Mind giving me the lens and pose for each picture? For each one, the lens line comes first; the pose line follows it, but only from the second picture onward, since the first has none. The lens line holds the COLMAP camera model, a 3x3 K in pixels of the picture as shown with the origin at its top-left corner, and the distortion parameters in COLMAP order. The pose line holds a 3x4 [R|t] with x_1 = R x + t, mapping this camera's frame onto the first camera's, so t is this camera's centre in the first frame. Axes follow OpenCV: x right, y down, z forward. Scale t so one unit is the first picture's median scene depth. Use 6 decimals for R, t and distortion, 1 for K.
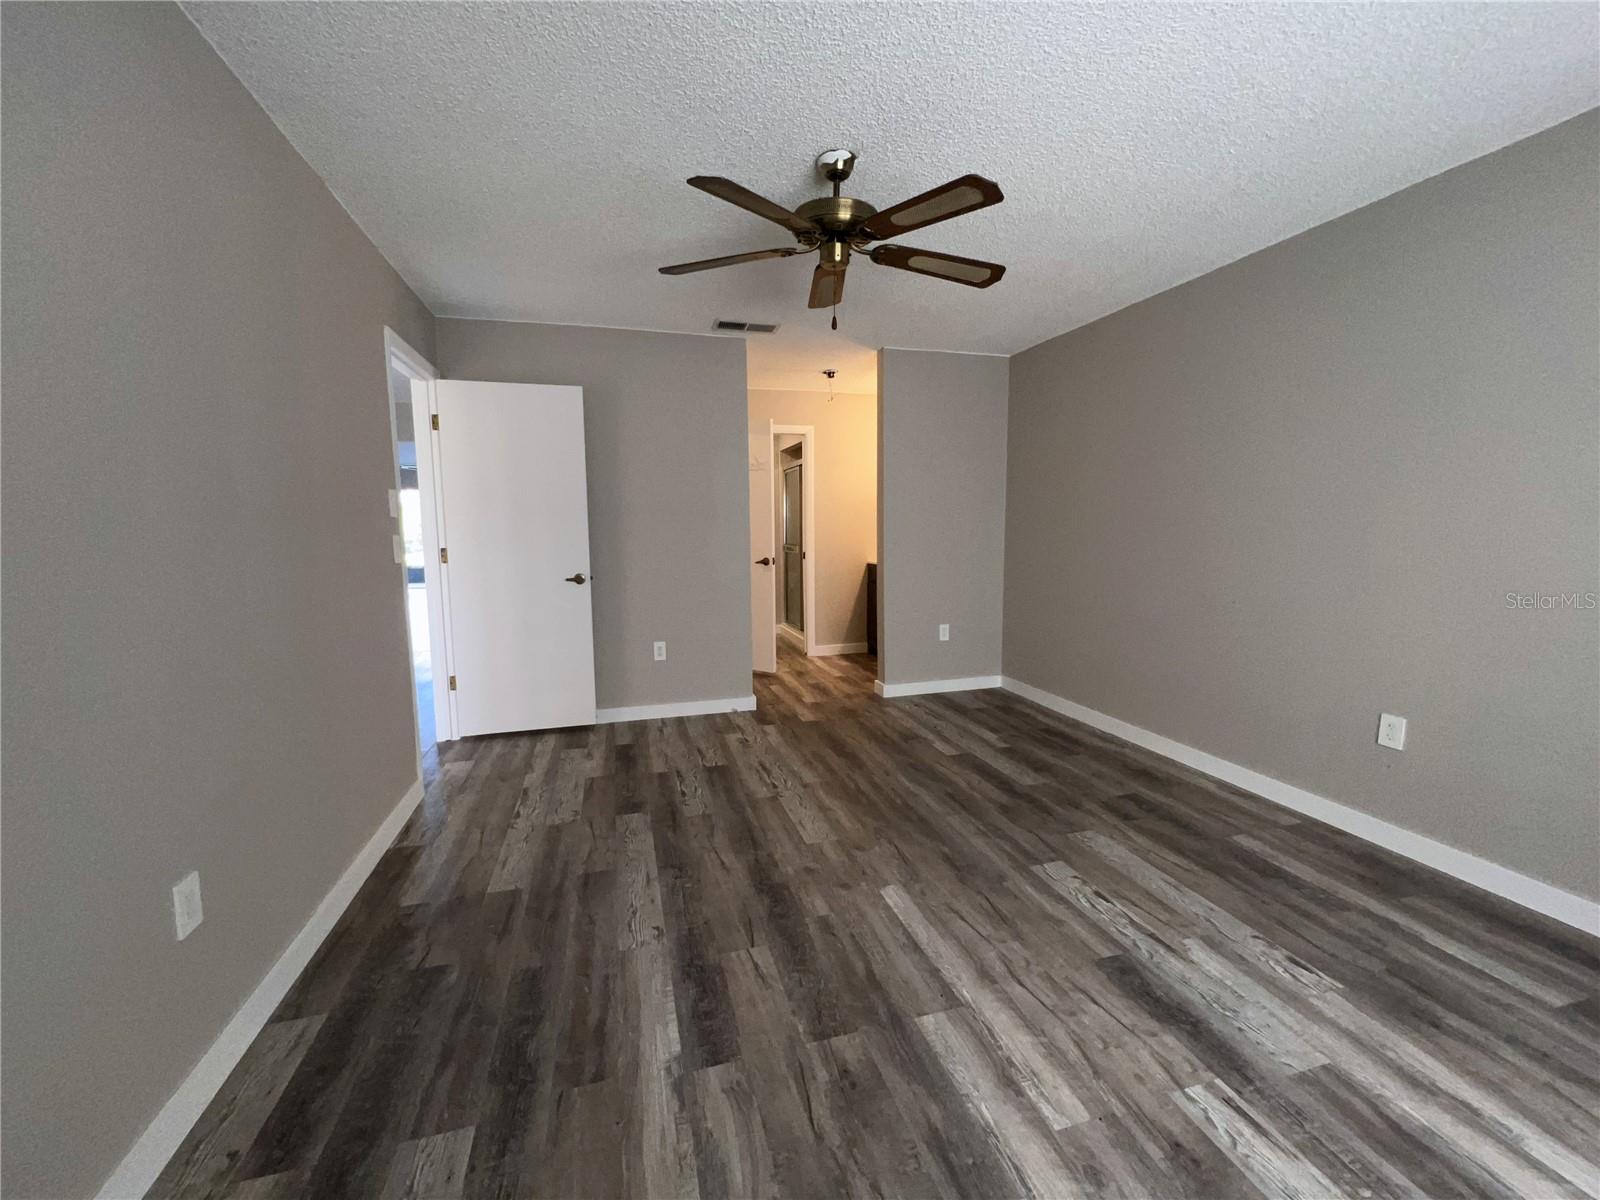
lens RADIAL K [[640.9, 0, 795.3], [0, 640.9, 596.3], [0, 0, 1]] dist [-0.005119, 0.000686]
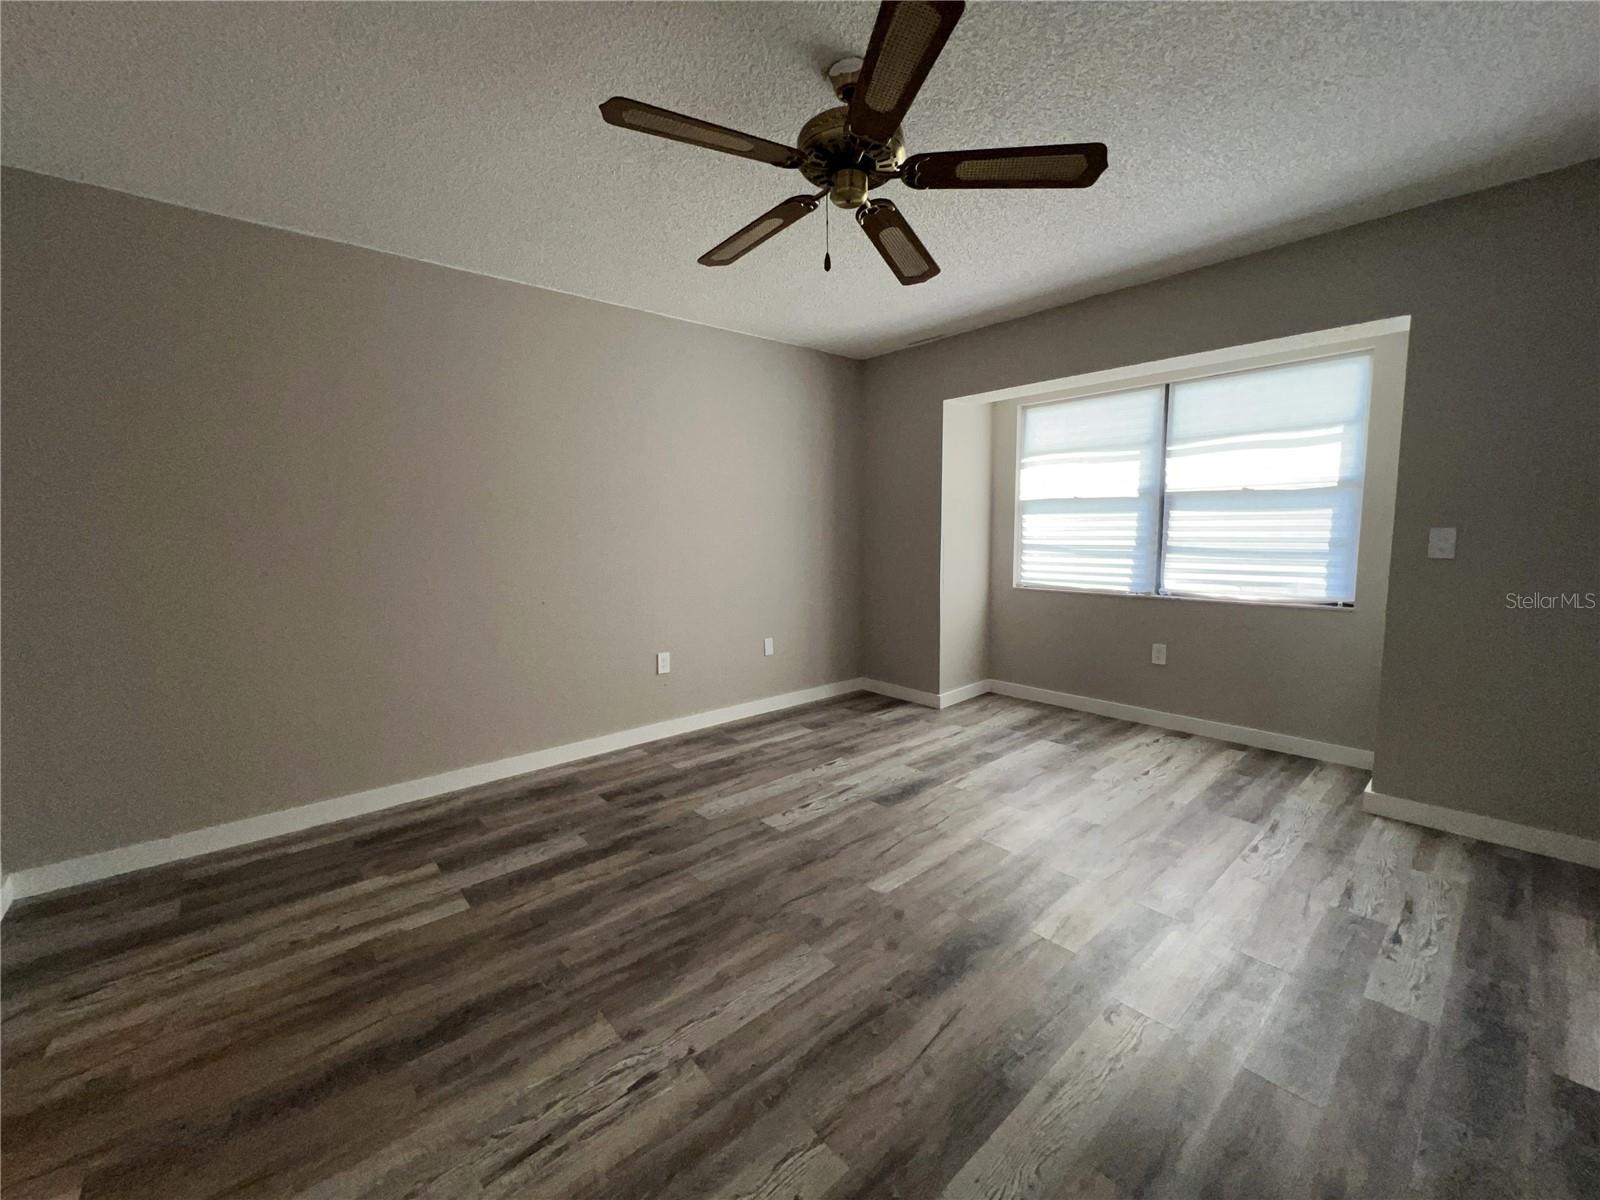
lens RADIAL K [[644.3, 0, 797.8], [0, 644.3, 596.6], [0, 0, 1]] dist [-0.003443, 0.000551]
pose [[-0.424743, -0.084512, 0.901361, -0.572002], [0.118400, 0.981896, 0.147856, -0.131660], [-0.897538, 0.169522, -0.407047, 1.239730]]
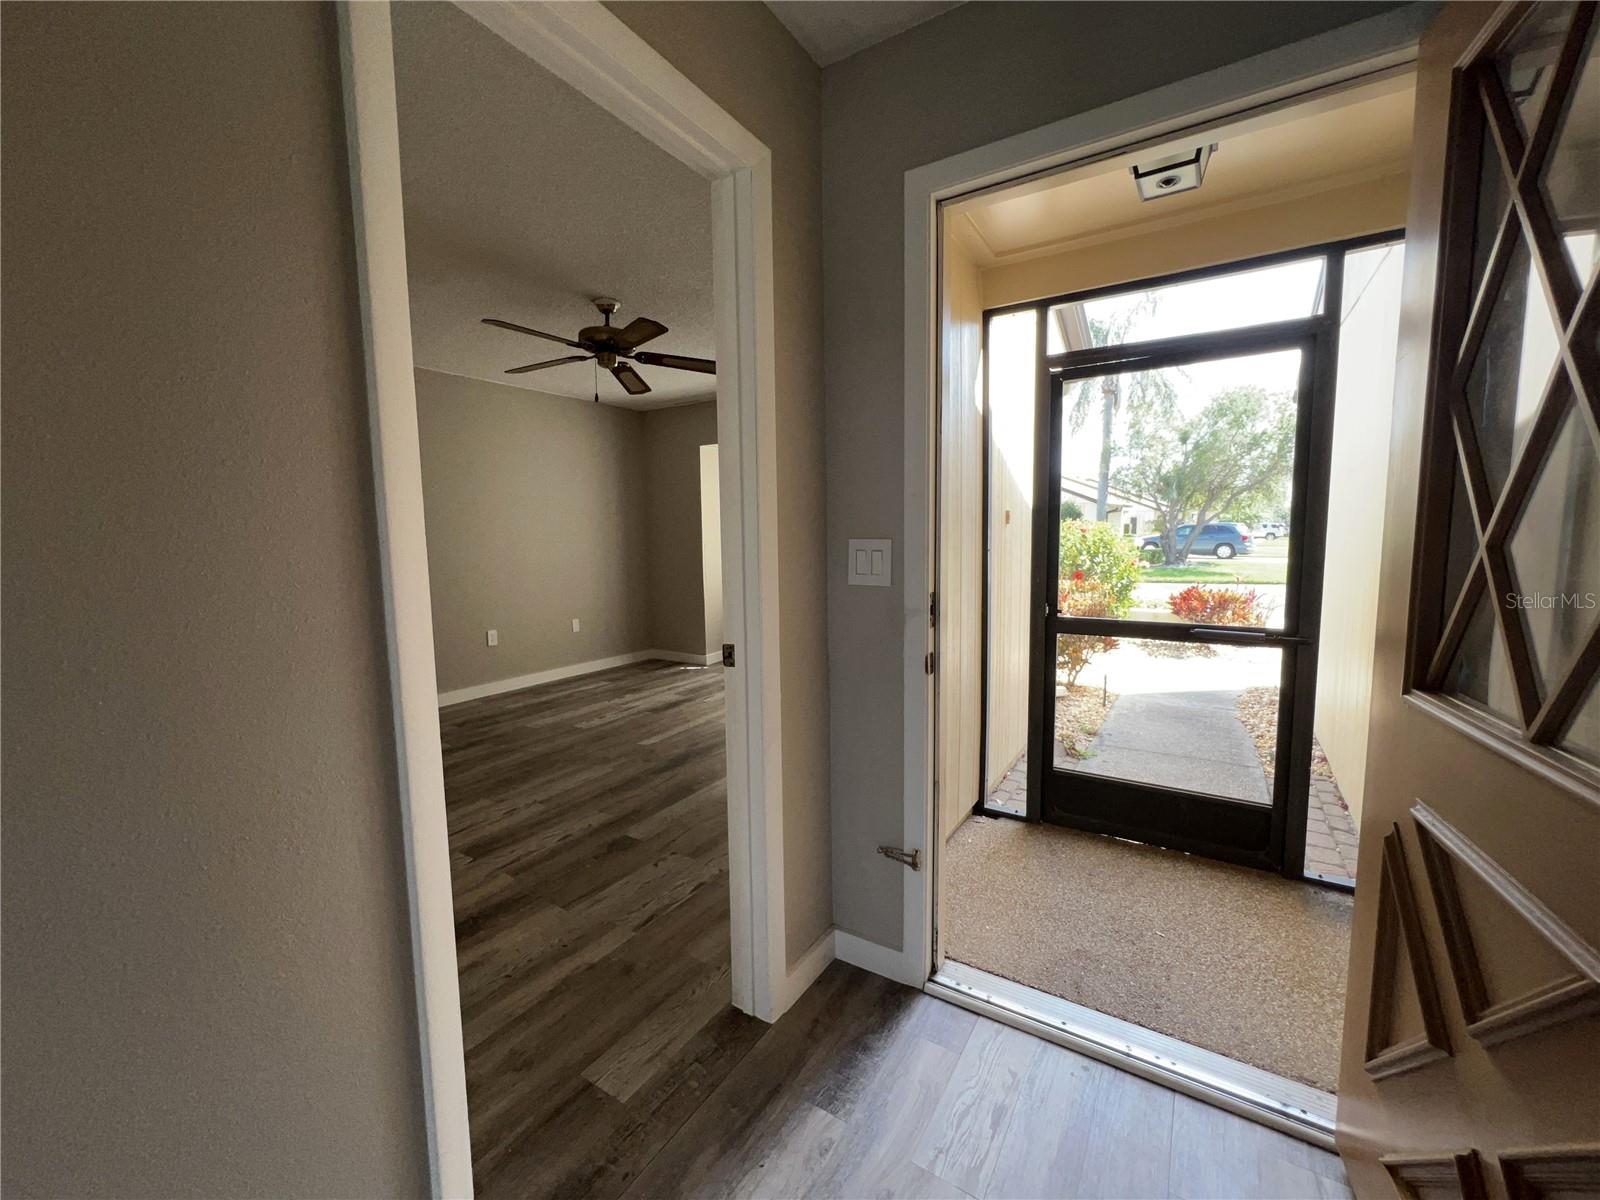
lens RADIAL K [[644.3, 0, 797.8], [0, 644.3, 596.6], [0, 0, 1]] dist [-0.003443, 0.000551]
pose [[-0.660135, -0.056099, 0.749049, -1.211350], [0.105926, 0.980289, 0.166770, -0.153924], [-0.743640, 0.189435, -0.641181, 1.485818]]
